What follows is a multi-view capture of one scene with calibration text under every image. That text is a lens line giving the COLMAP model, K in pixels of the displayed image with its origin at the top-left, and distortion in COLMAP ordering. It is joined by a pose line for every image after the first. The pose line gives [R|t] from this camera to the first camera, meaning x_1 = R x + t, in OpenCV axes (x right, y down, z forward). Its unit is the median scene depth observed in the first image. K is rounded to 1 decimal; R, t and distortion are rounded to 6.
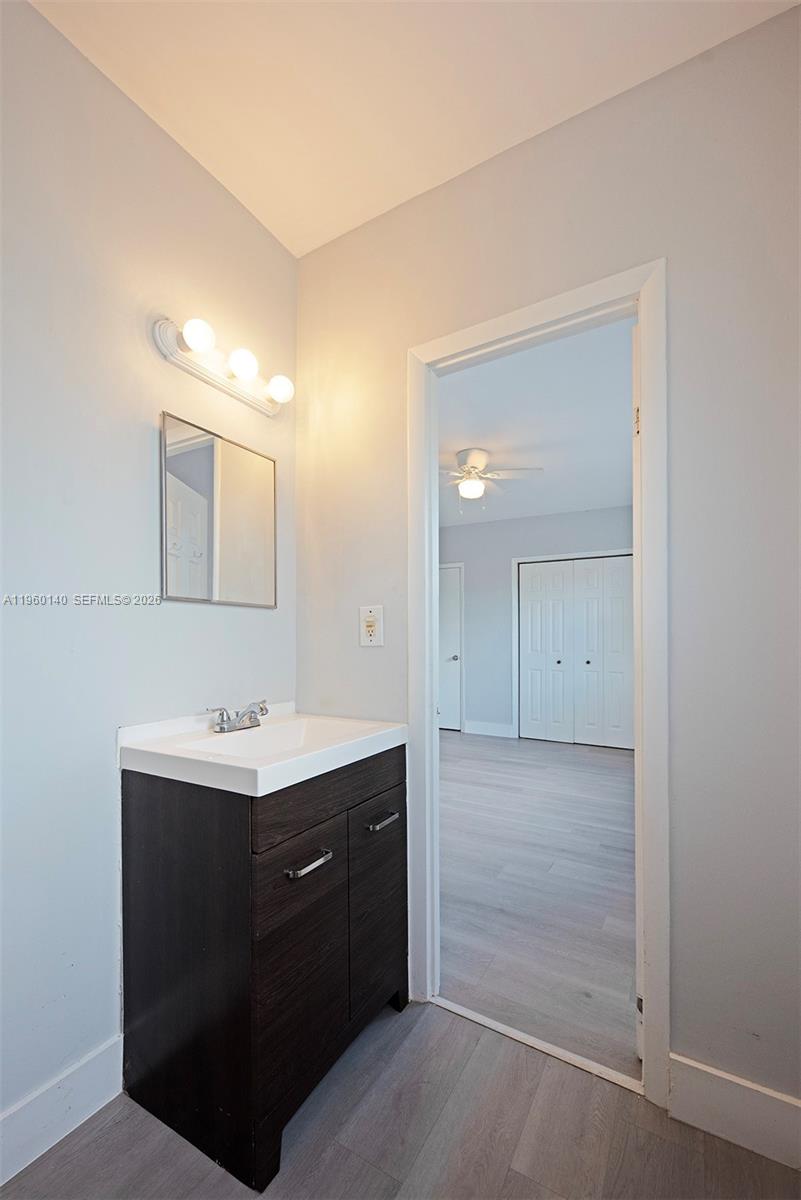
lens RADIAL K [[482.1, 0, 394.1], [0, 482.1, 635.5], [0, 0, 1]] dist [-0.000622, -0.000159]
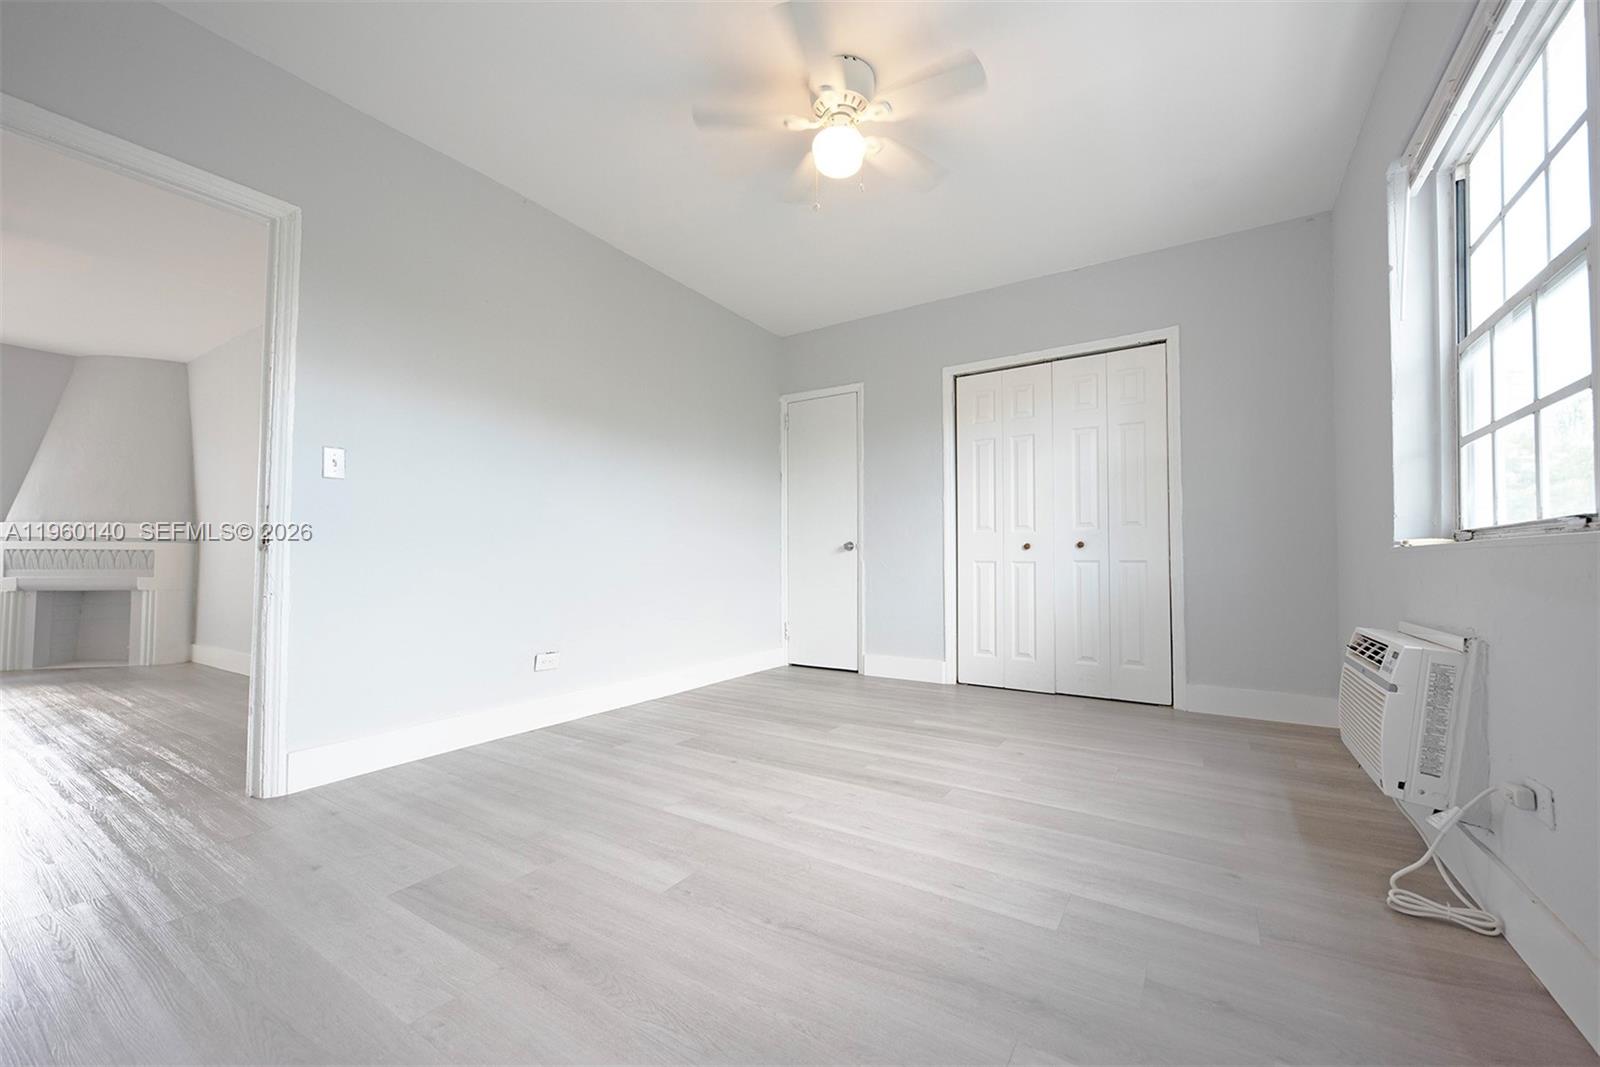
lens RADIAL K [[622.9, 0, 803.1], [0, 622.9, 544.5], [0, 0, 1]] dist [-0.000236, -0.000151]
pose [[0.999832, 0.000224, -0.018314, 0.099476], [-0.000545, 0.999846, -0.017528, 0.067114], [0.018307, 0.017535, 0.999679, 0.285982]]
